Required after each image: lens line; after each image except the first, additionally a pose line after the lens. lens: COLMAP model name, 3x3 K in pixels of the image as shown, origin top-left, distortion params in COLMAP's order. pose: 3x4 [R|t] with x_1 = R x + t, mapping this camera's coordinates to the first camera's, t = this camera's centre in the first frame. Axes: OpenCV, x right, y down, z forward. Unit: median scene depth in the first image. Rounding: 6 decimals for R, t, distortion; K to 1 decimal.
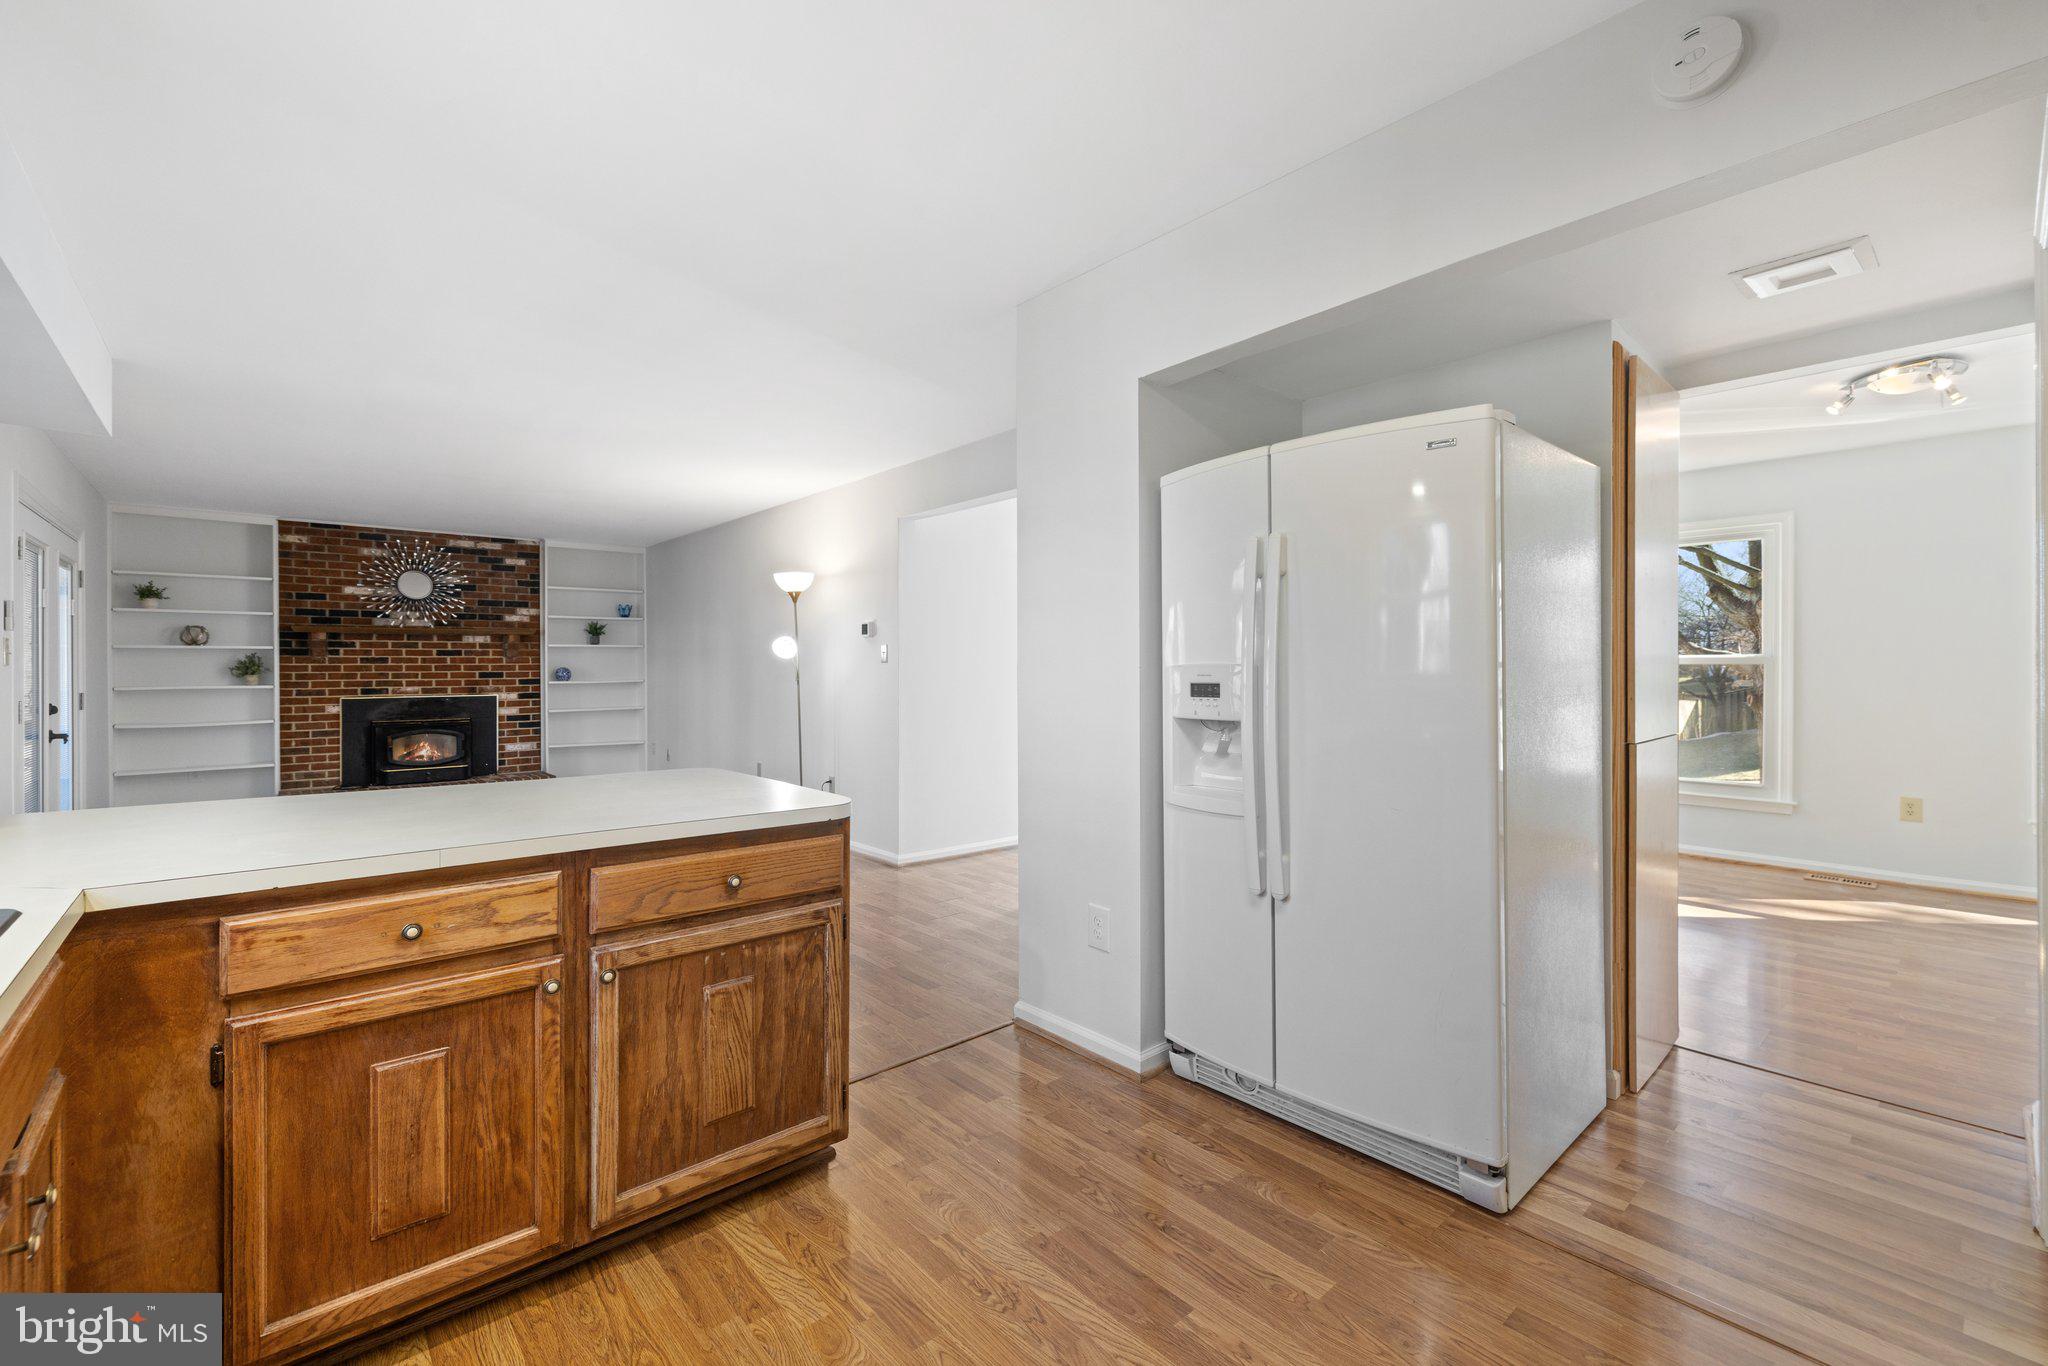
lens RADIAL K [[864.2, 0, 1015.2], [0, 864.2, 673.2], [0, 0, 1]] dist [-0.001172, -0.000377]
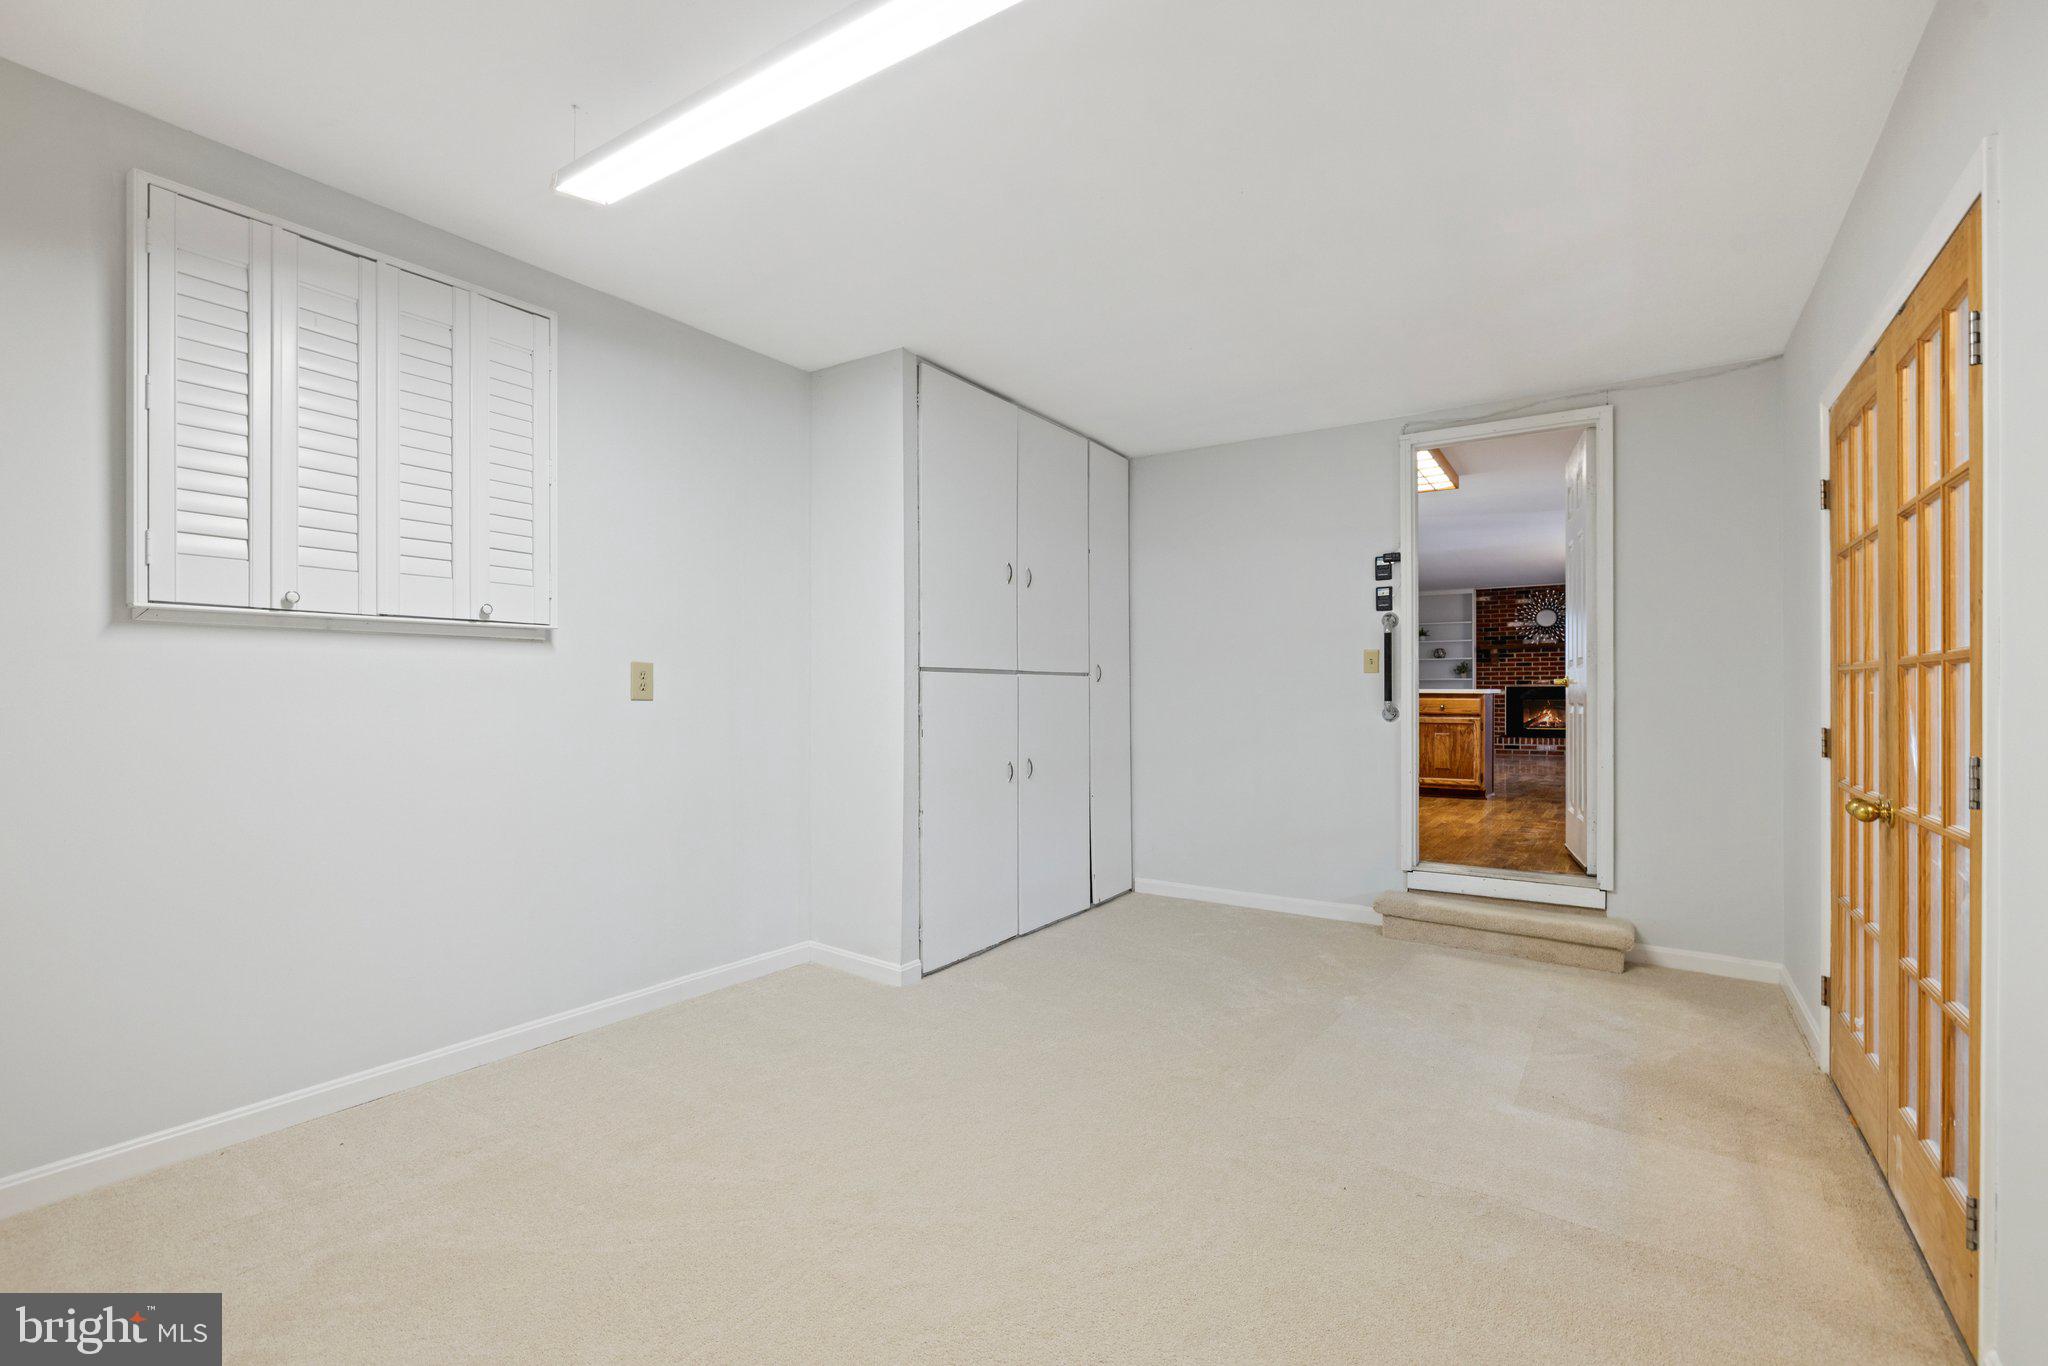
lens RADIAL K [[917.5, 0, 1016.6], [0, 917.5, 689.9], [0, 0, 1]] dist [0.000896, 0.000031]
pose [[0.268677, -0.003589, -0.963224, 0.748394], [-0.002723, 0.999986, -0.004486, 0.047377], [0.963226, 0.003828, 0.268664, -0.461214]]
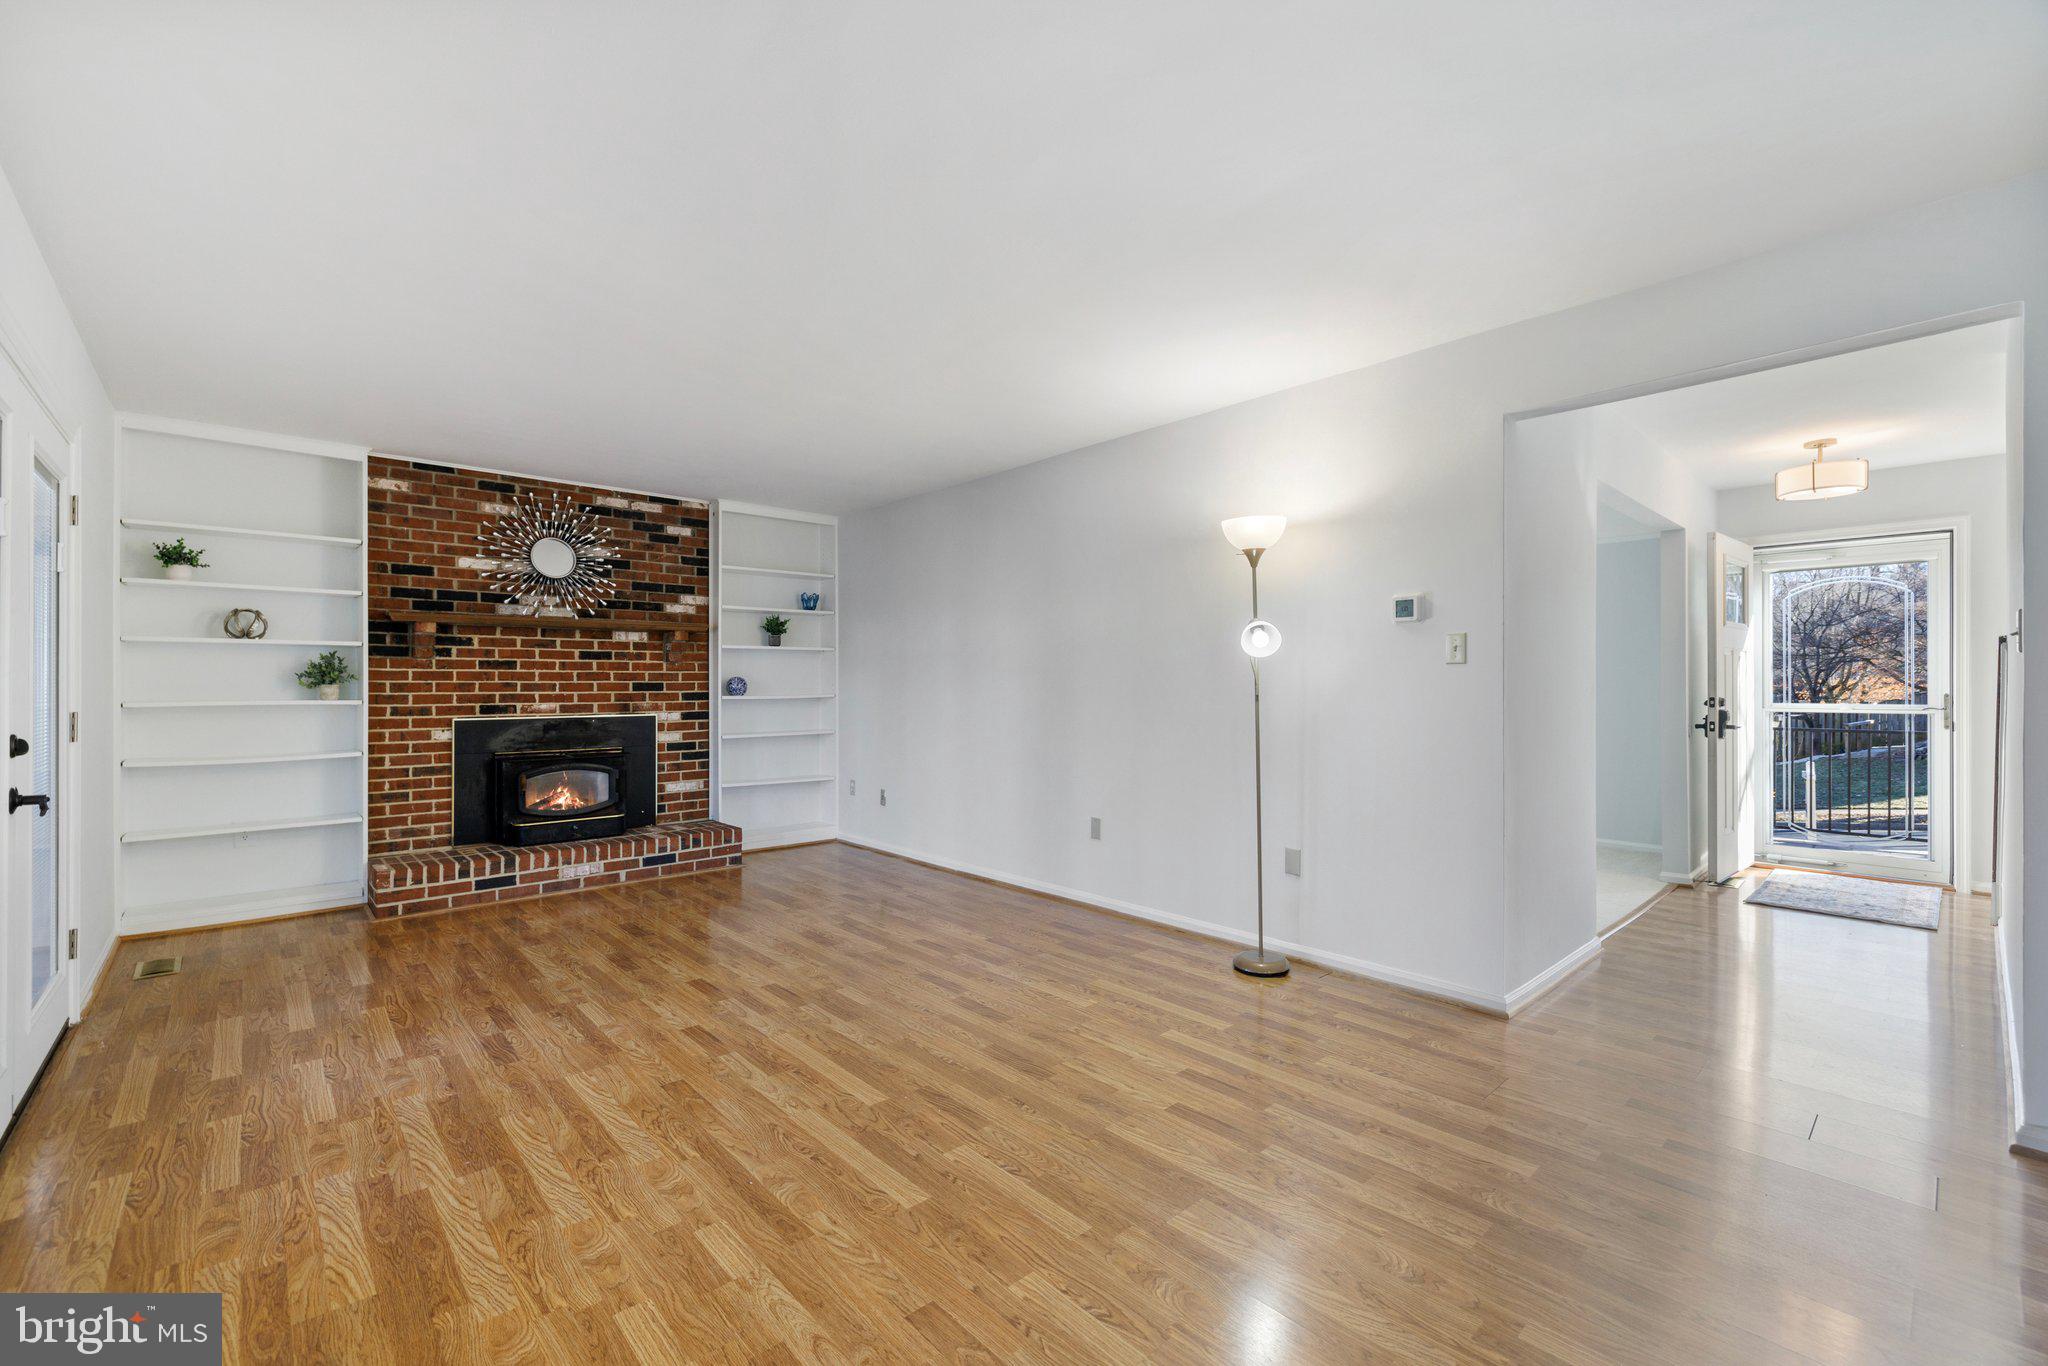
lens RADIAL K [[864.2, 0, 1025.4], [0, 864.2, 687.1], [0, 0, 1]] dist [-0.001172, -0.000377]
pose [[0.999889, 0.002523, 0.014661, -0.333413], [-0.002446, 0.999983, -0.005277, 0.005787], [-0.014674, 0.005241, 0.999879, 0.303888]]
